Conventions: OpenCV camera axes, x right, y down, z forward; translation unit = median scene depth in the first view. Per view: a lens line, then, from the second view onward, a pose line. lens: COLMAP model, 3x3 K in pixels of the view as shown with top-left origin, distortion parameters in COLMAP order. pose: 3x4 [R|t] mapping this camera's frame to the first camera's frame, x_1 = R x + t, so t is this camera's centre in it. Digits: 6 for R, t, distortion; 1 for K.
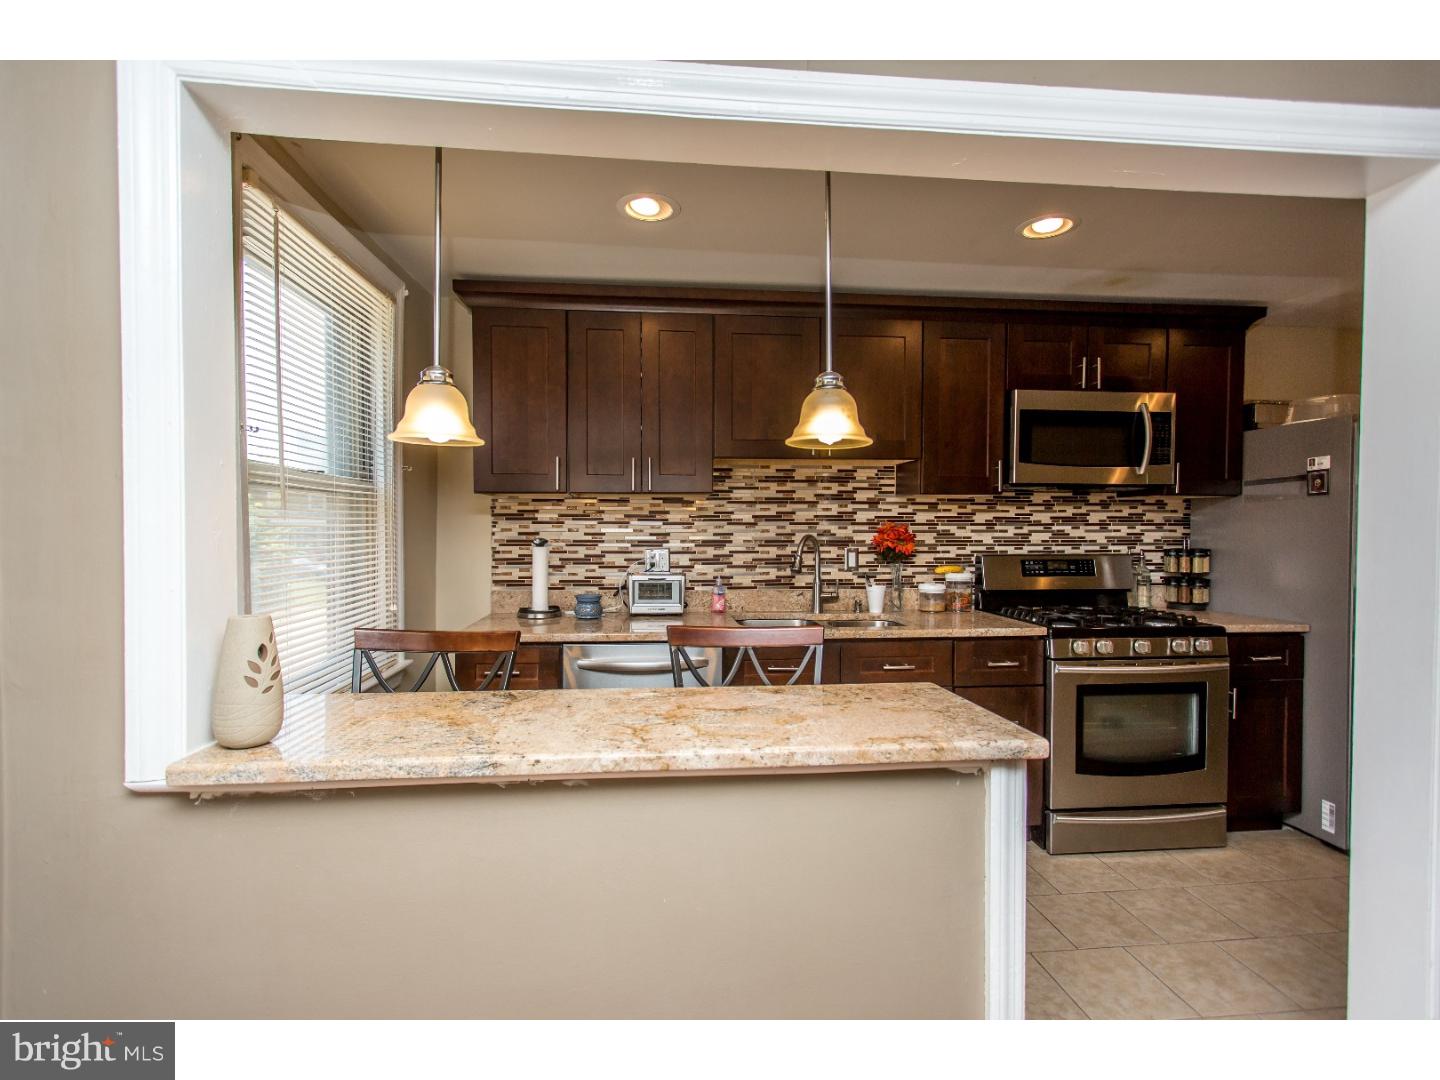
lens RADIAL K [[673.1, 0, 713.2], [0, 673.1, 543.8], [0, 0, 1]] dist [0.007995, 0.000729]
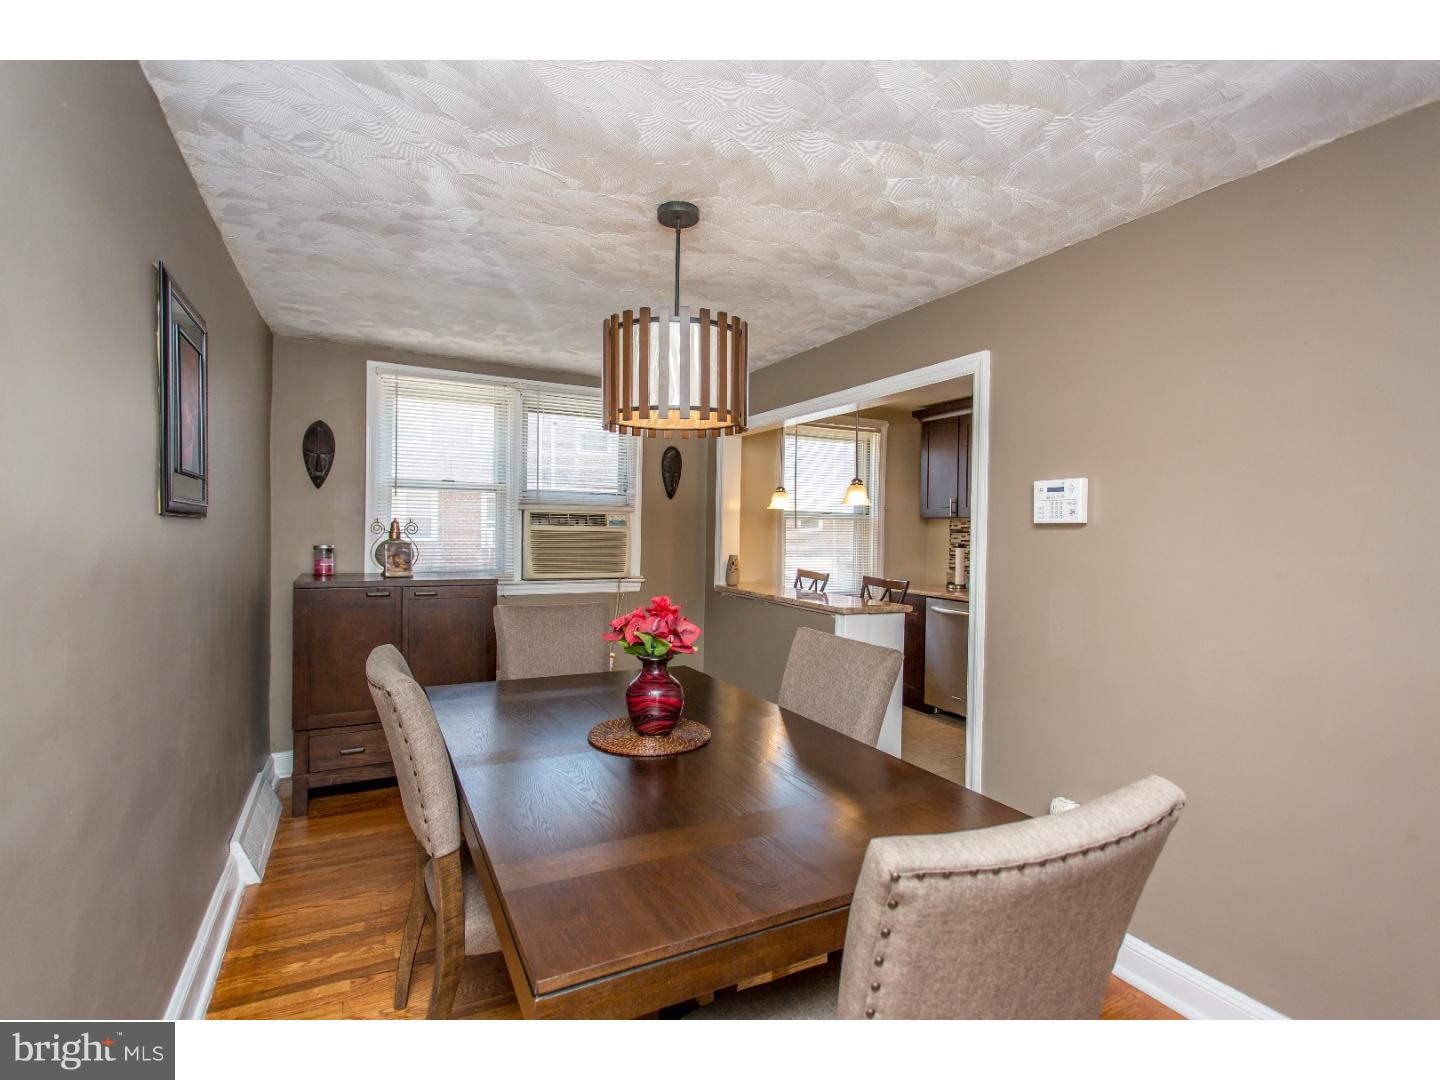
lens RADIAL K [[673.1, 0, 713.2], [0, 673.1, 543.8], [0, 0, 1]] dist [0.007995, 0.000729]
pose [[0.361034, 0.016255, -0.932411, 1.069719], [-0.034917, 0.999383, 0.003903, 0.008399], [0.931899, 0.031148, 0.361379, -0.223222]]
